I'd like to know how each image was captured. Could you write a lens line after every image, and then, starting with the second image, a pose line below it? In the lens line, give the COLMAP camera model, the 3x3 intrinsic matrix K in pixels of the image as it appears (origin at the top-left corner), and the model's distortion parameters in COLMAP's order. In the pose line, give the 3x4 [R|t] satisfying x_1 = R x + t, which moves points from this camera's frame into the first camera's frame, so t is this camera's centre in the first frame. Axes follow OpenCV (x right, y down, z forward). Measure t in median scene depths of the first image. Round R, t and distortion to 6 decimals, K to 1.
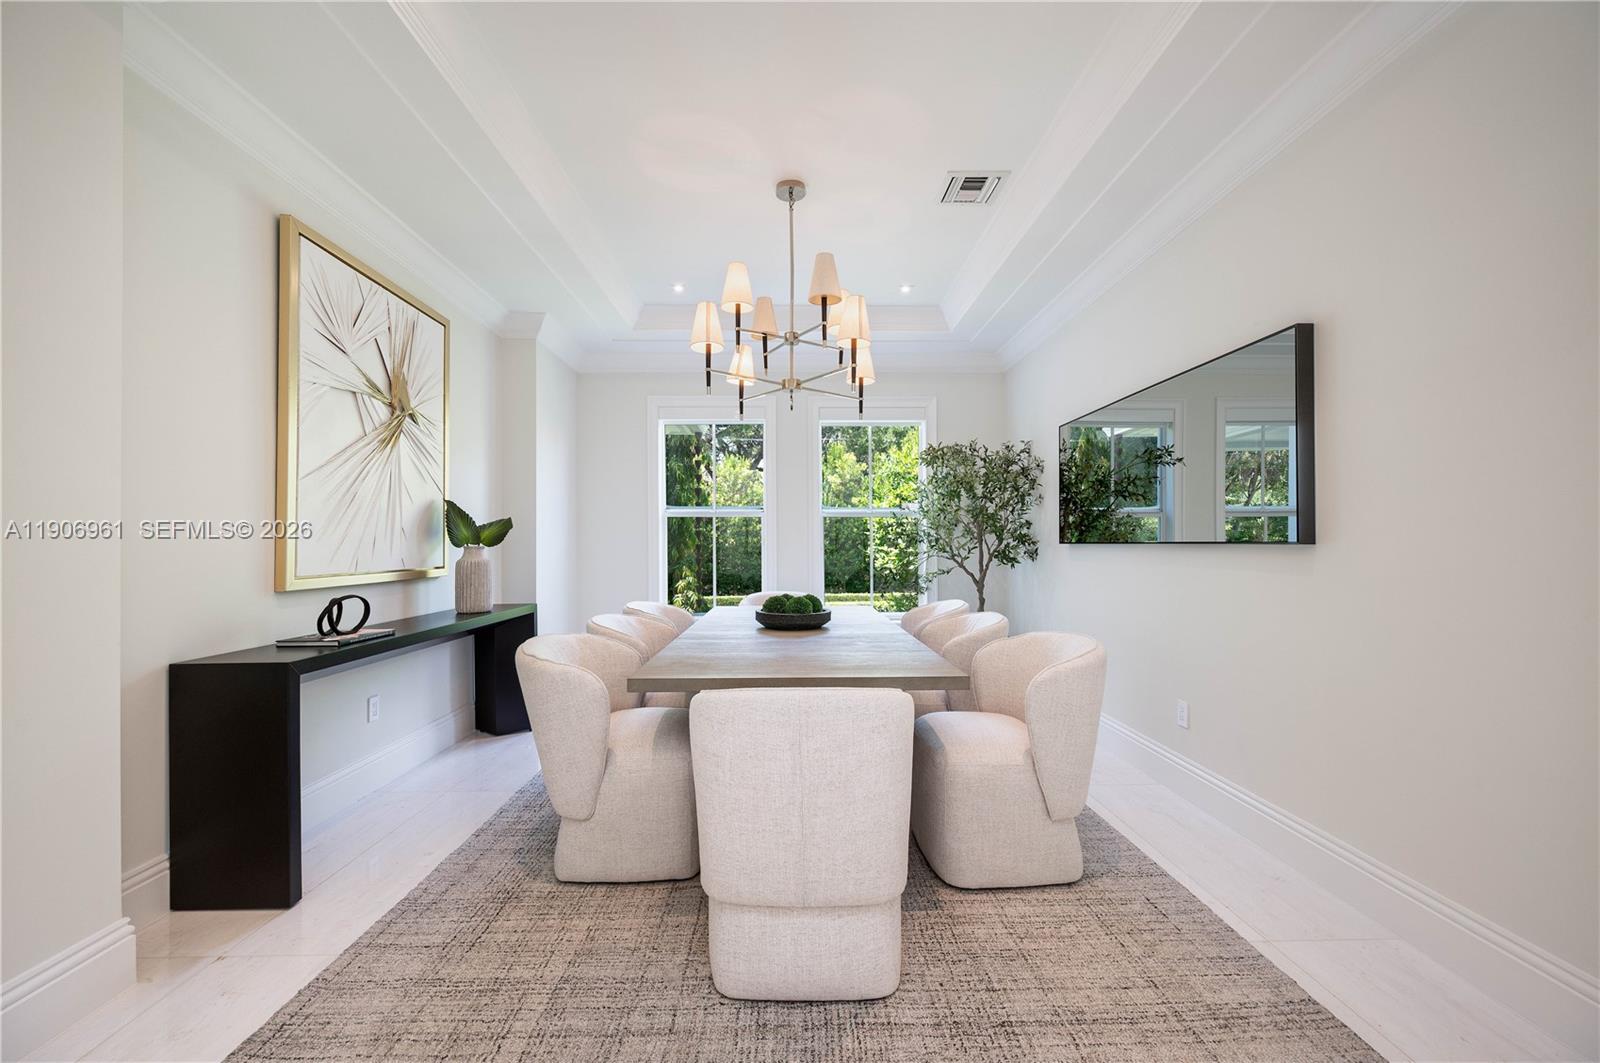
lens RADIAL K [[643.6, 0, 798.7], [0, 643.6, 524.3], [0, 0, 1]] dist [-0.008106, -0.000071]
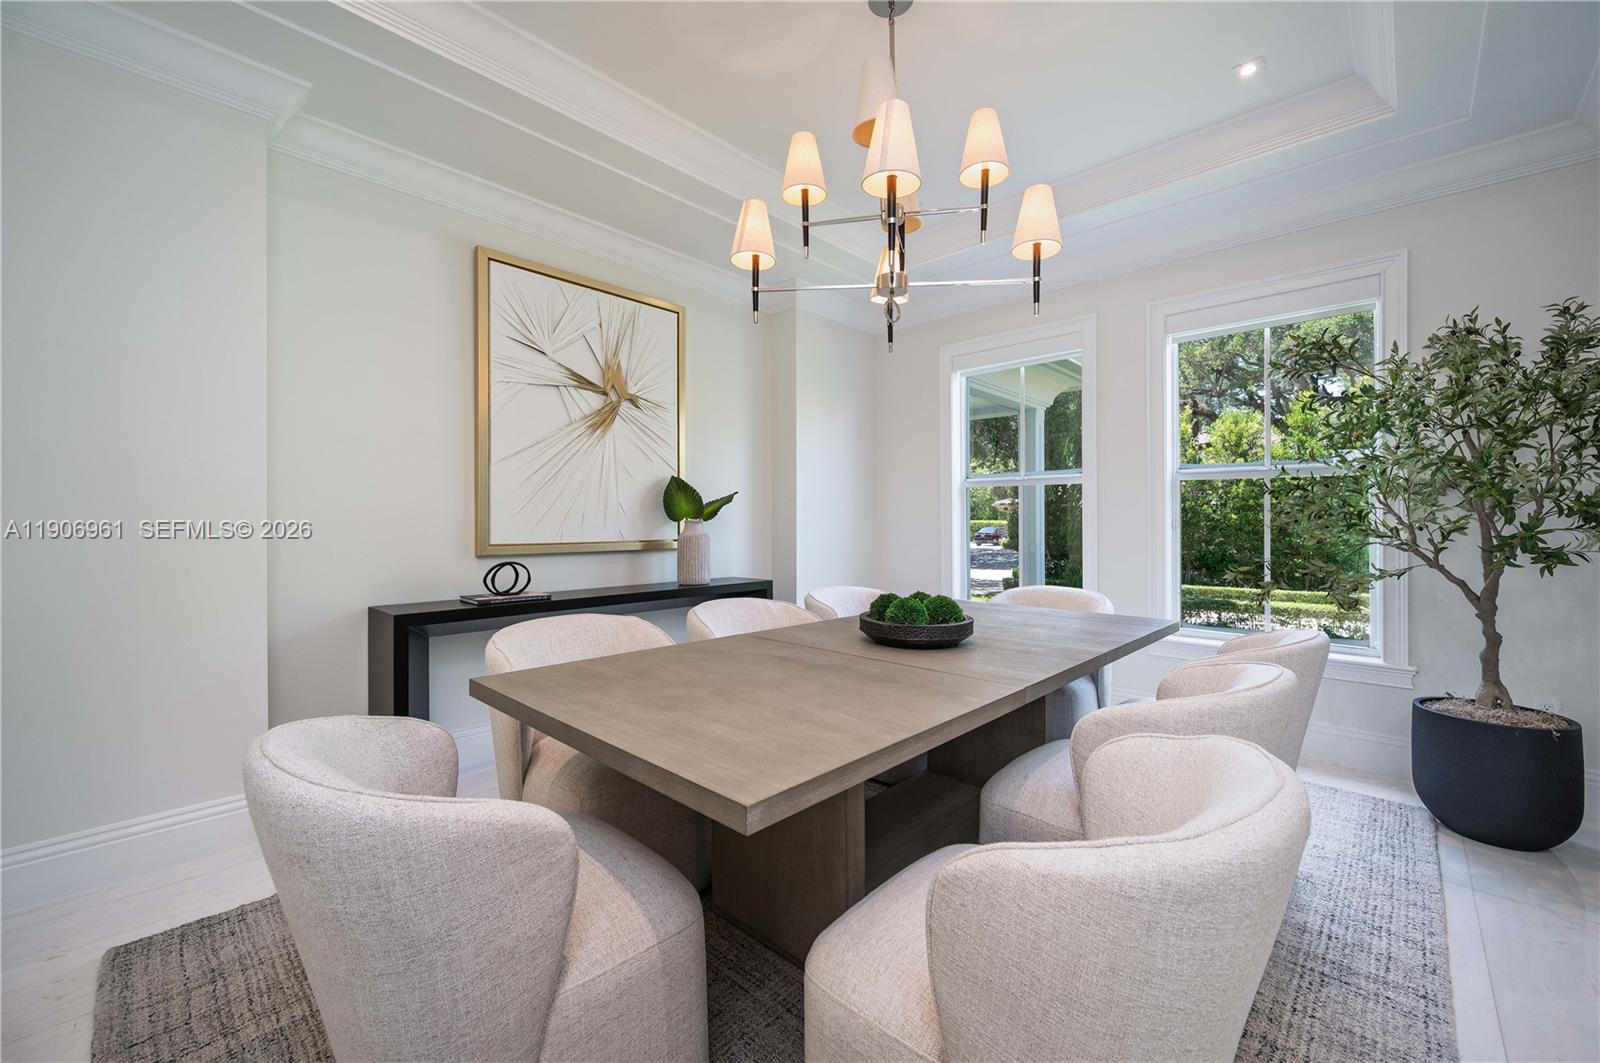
lens RADIAL K [[632.8, 0, 814.3], [0, 632.8, 512.6], [0, 0, 1]] dist [0.001728, -0.000029]
pose [[0.714782, -0.003230, -0.699340, 0.388140], [0.016014, 0.999803, 0.011750, 0.014965], [0.699164, -0.019598, 0.714693, 0.450619]]
